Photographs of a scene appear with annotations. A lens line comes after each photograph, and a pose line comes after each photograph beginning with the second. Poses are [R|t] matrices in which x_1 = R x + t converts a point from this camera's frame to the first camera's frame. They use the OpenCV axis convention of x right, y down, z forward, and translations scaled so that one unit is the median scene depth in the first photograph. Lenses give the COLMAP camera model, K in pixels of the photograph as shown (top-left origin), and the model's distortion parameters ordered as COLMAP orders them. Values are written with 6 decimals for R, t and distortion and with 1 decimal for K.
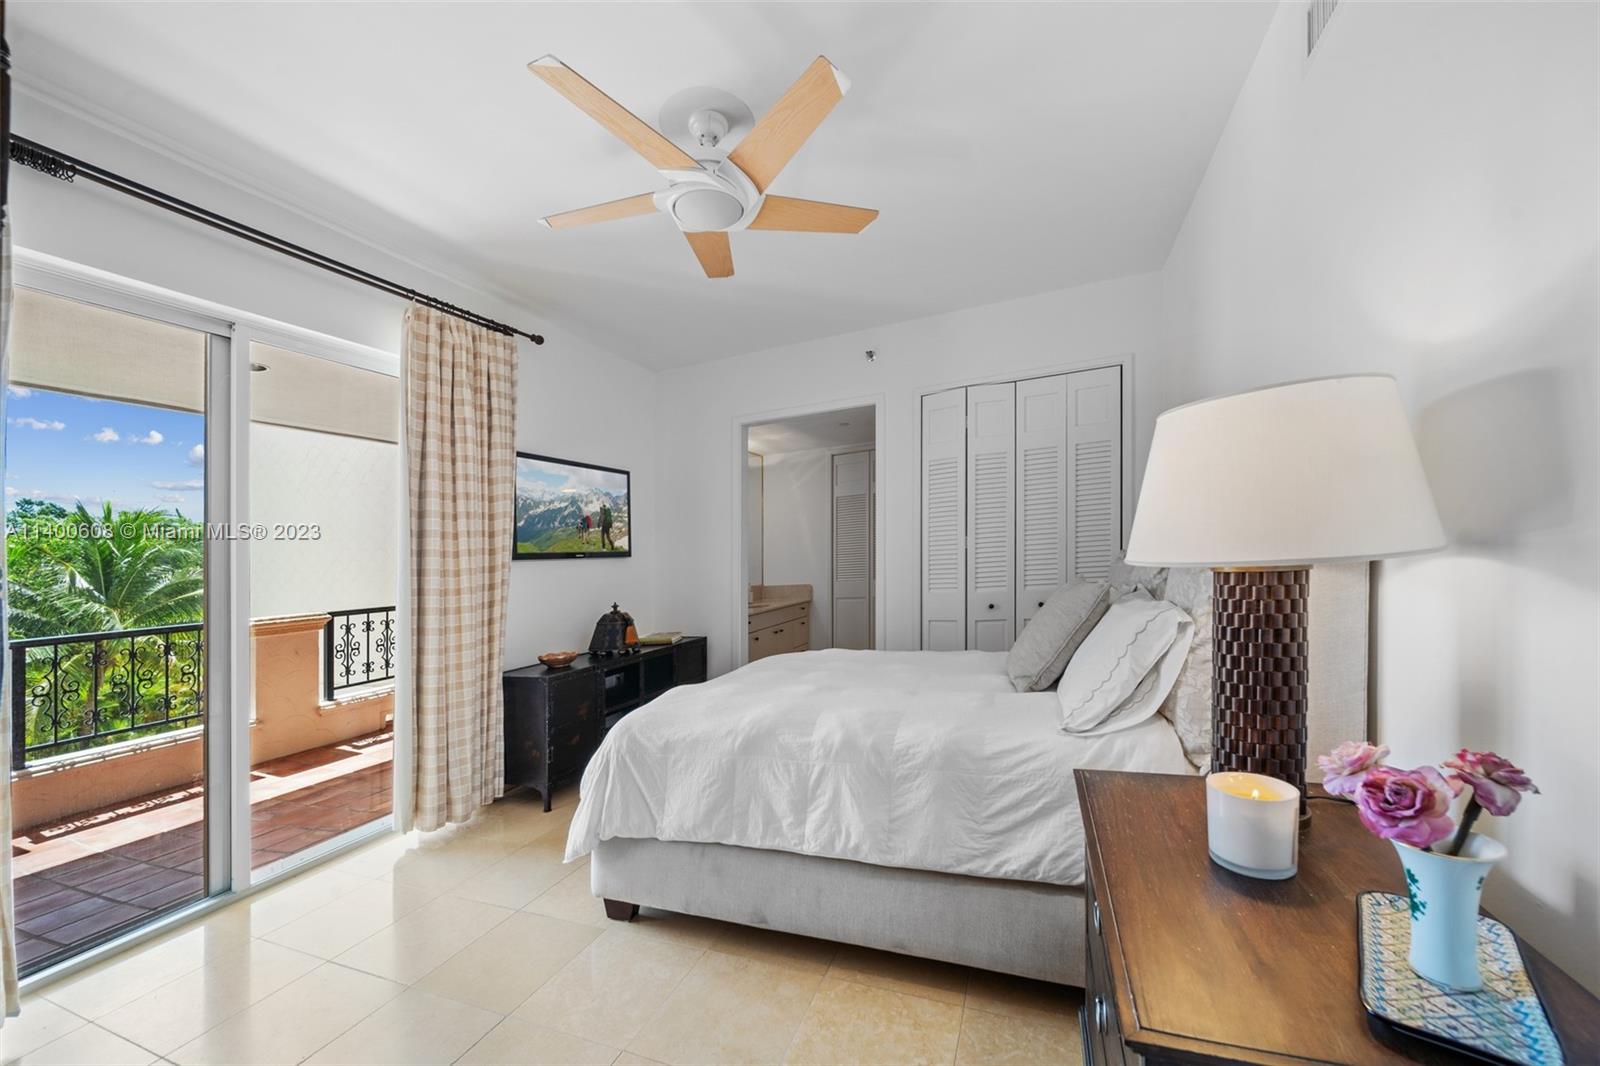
lens RADIAL K [[568.9, 0, 793.5], [0, 568.9, 542.2], [0, 0, 1]] dist [-0.001482, -0.000749]
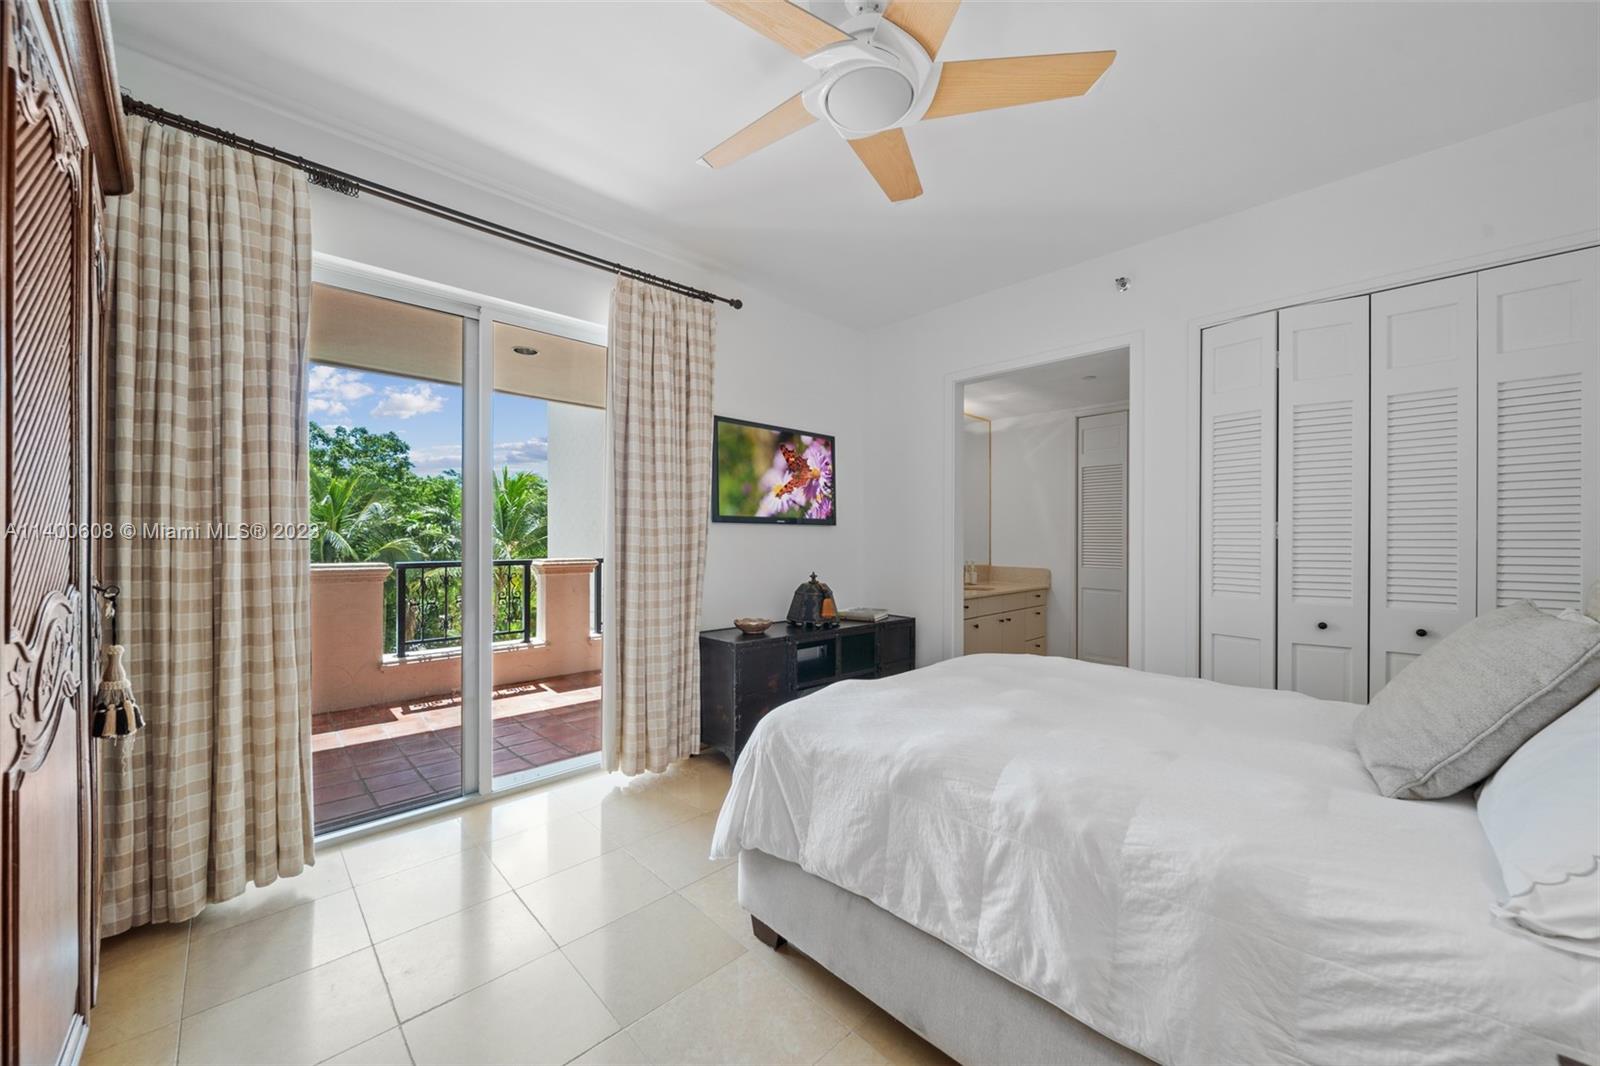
lens RADIAL K [[566.2, 0, 785.1], [0, 566.2, 482.5], [0, 0, 1]] dist [-0.000858, -0.001238]
pose [[0.910619, 0.022372, -0.412641, 0.053498], [-0.044749, 0.998000, -0.044645, -0.000899], [0.410817, 0.059120, 0.909799, 0.157609]]
